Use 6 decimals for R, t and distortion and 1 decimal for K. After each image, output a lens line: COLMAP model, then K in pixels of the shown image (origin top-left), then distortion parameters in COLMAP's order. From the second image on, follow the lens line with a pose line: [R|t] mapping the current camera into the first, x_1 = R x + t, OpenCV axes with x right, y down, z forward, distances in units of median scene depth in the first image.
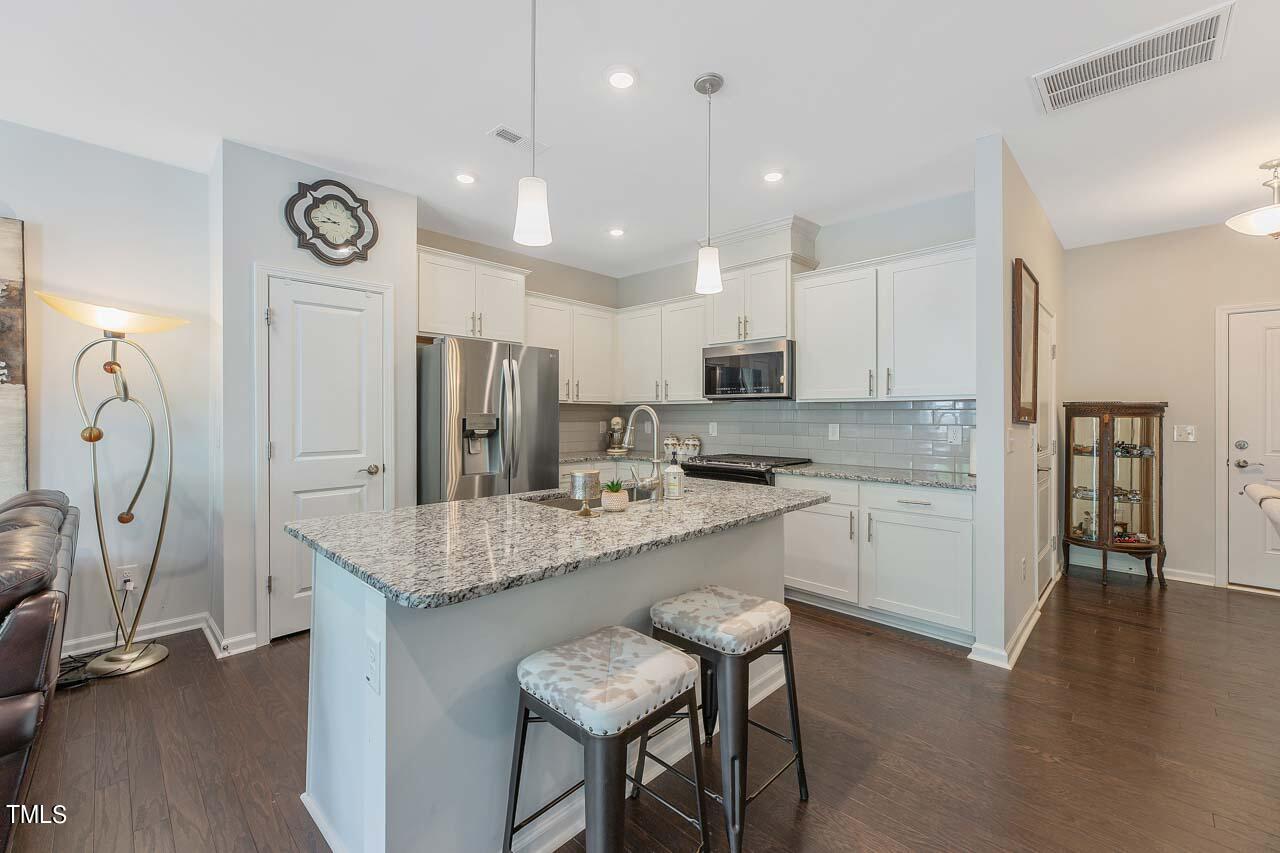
lens RADIAL K [[521.4, 0, 644.3], [0, 521.4, 411.0], [0, 0, 1]] dist [-0.001042, 0.000231]
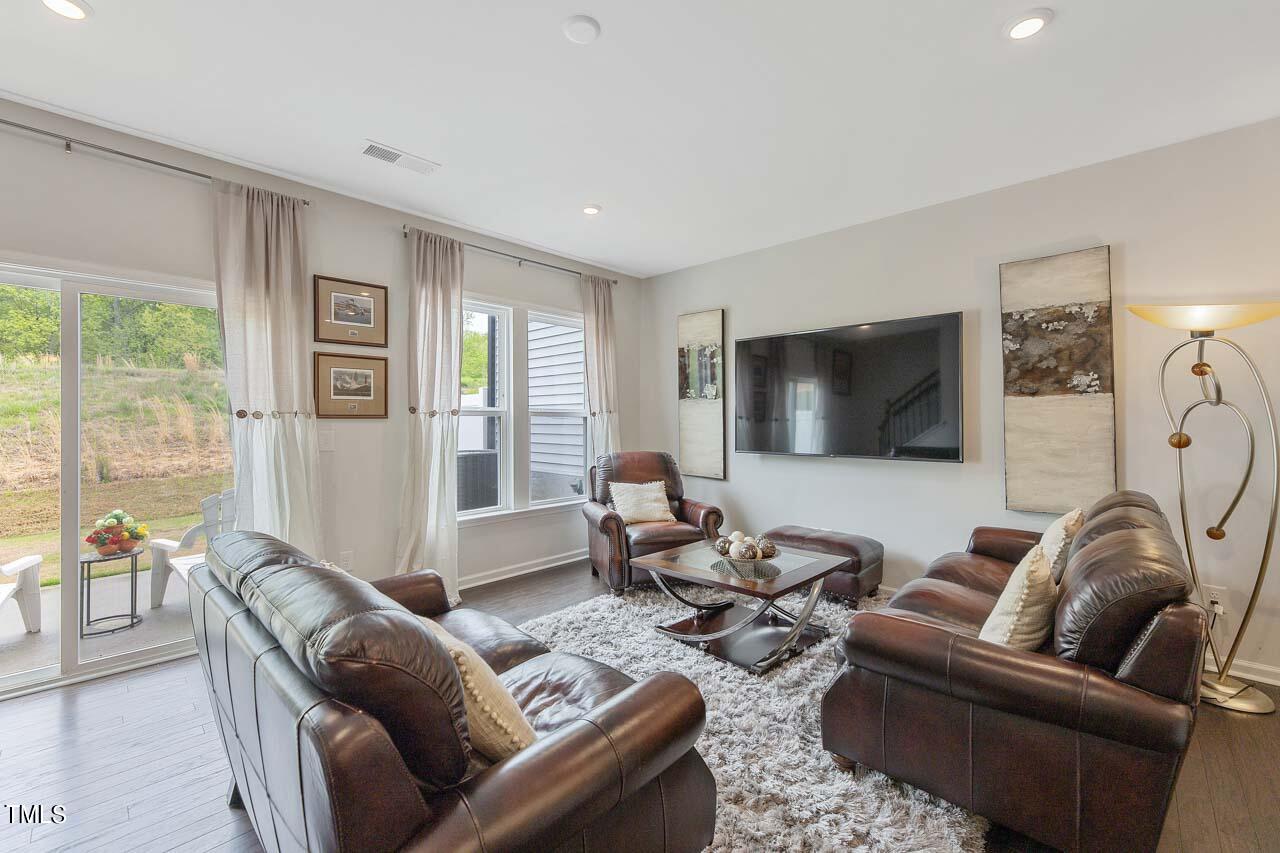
lens RADIAL K [[521.4, 0, 636.5], [0, 521.4, 418.7], [0, 0, 1]] dist [-0.001042, 0.000231]
pose [[0.005620, -0.005774, -0.999968, -0.076268], [0.010550, 0.999928, -0.005714, -0.000562], [0.999929, -0.010517, 0.005681, -0.011688]]
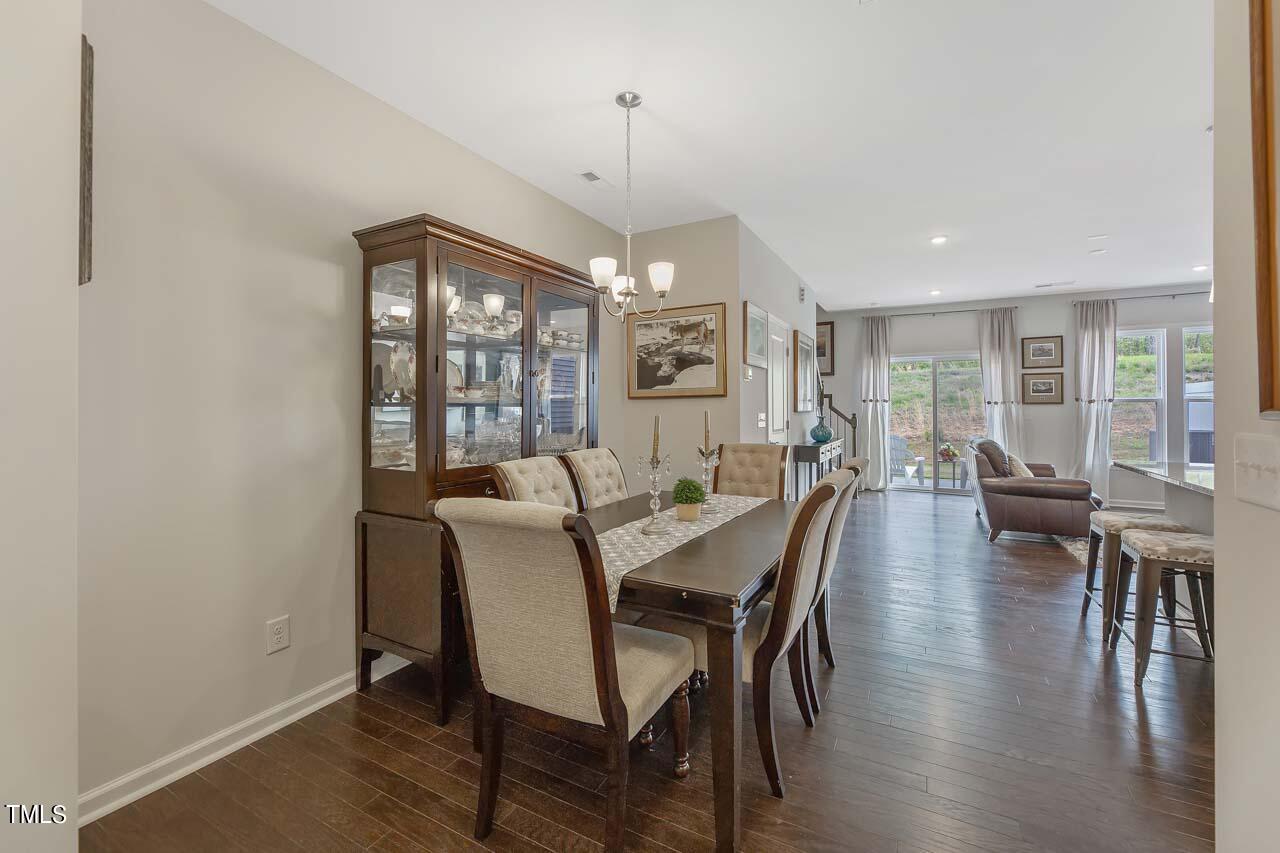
lens RADIAL K [[521.4, 0, 647.5], [0, 521.4, 403.4], [0, 0, 1]] dist [-0.001042, 0.000231]
pose [[-0.962972, -0.003341, -0.269579, 1.017834], [0.000928, 0.999876, -0.015707, 0.015649], [0.269598, -0.015375, -0.962850, 1.053997]]
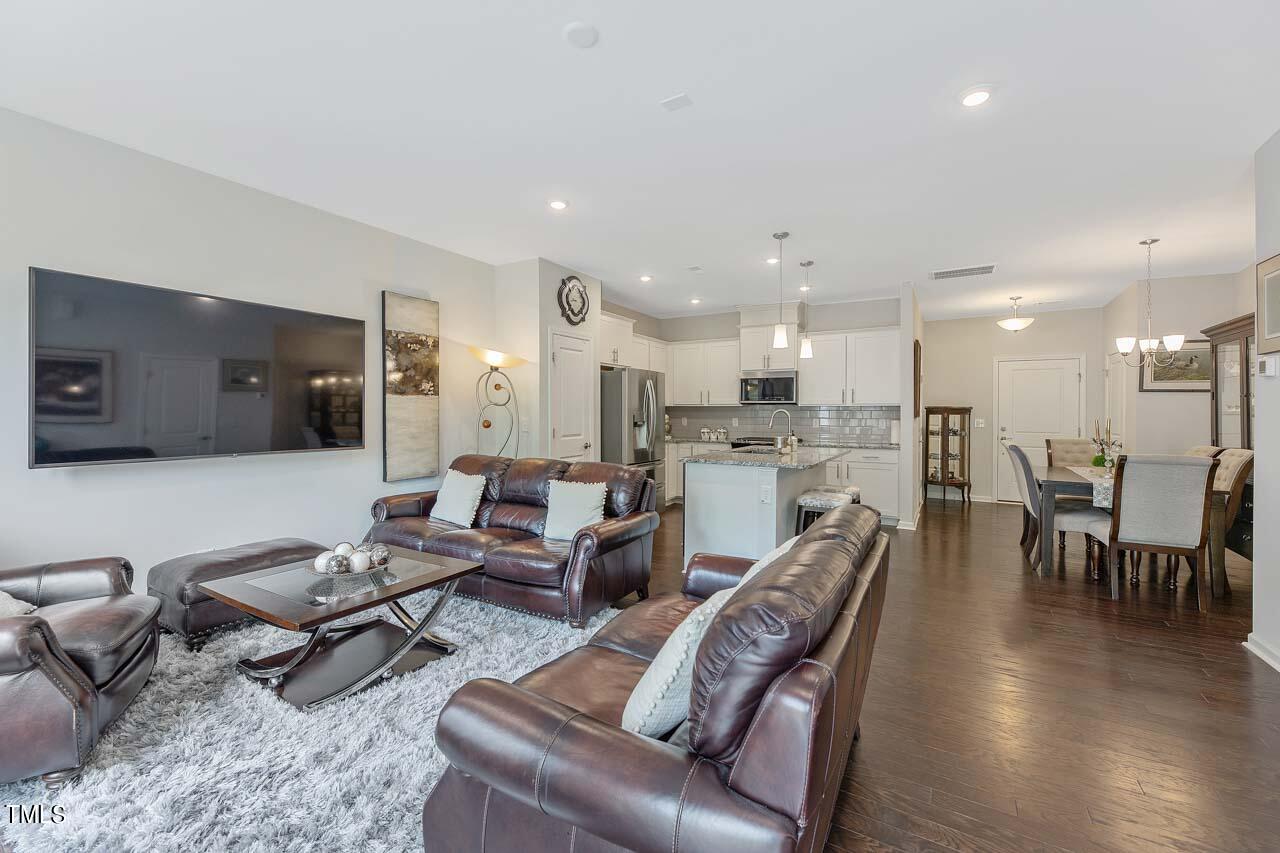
lens RADIAL K [[521.4, 0, 649.1], [0, 521.4, 409.6], [0, 0, 1]] dist [-0.001042, 0.000231]
pose [[0.970324, 0.002766, 0.241791, -0.747039], [-0.003372, 0.999992, 0.002093, -0.008723], [-0.241783, -0.002846, 0.970326, -0.697096]]
